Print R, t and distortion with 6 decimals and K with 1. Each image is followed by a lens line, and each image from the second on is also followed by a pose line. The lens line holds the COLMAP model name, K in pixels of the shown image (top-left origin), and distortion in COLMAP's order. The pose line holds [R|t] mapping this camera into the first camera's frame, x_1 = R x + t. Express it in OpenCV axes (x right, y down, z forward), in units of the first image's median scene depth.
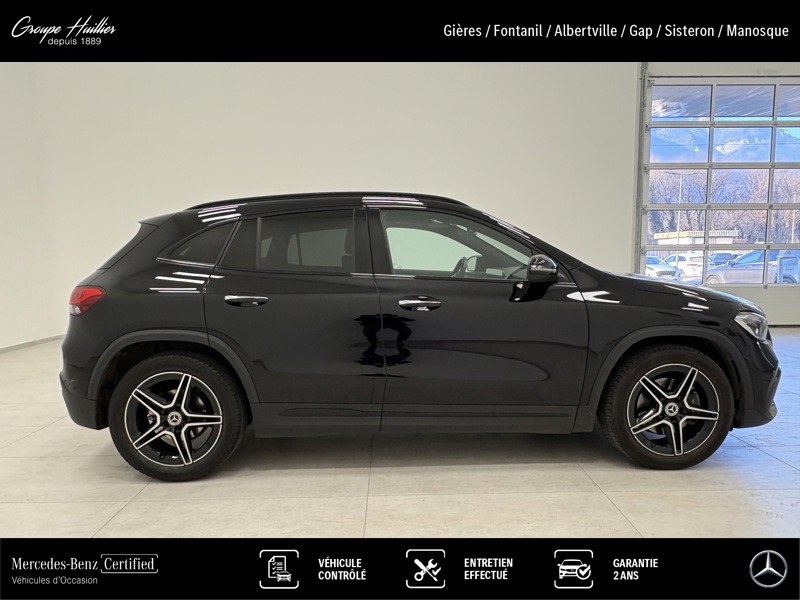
lens RADIAL K [[523.1, 0, 399.2], [0, 523.1, 307.1], [0, 0, 1]] dist [-0.019977, 0.004398]
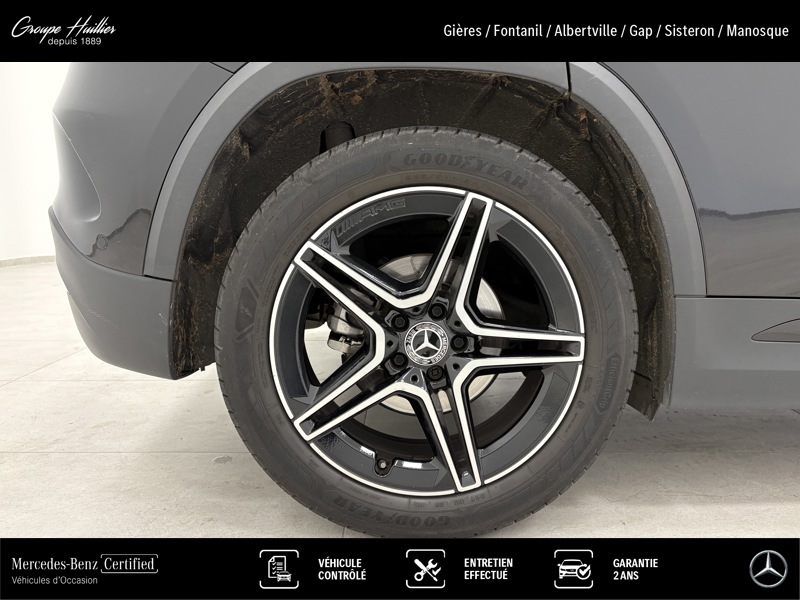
lens RADIAL K [[615.8, 0, 401.6], [0, 615.8, 299.3], [0, 0, 1]] dist [0.023008, -0.032967]
pose [[0.999438, 0.006407, -0.032896, -0.435574], [-0.004307, 0.997971, 0.063521, 0.165237], [0.033236, -0.063344, 0.997438, 0.637791]]
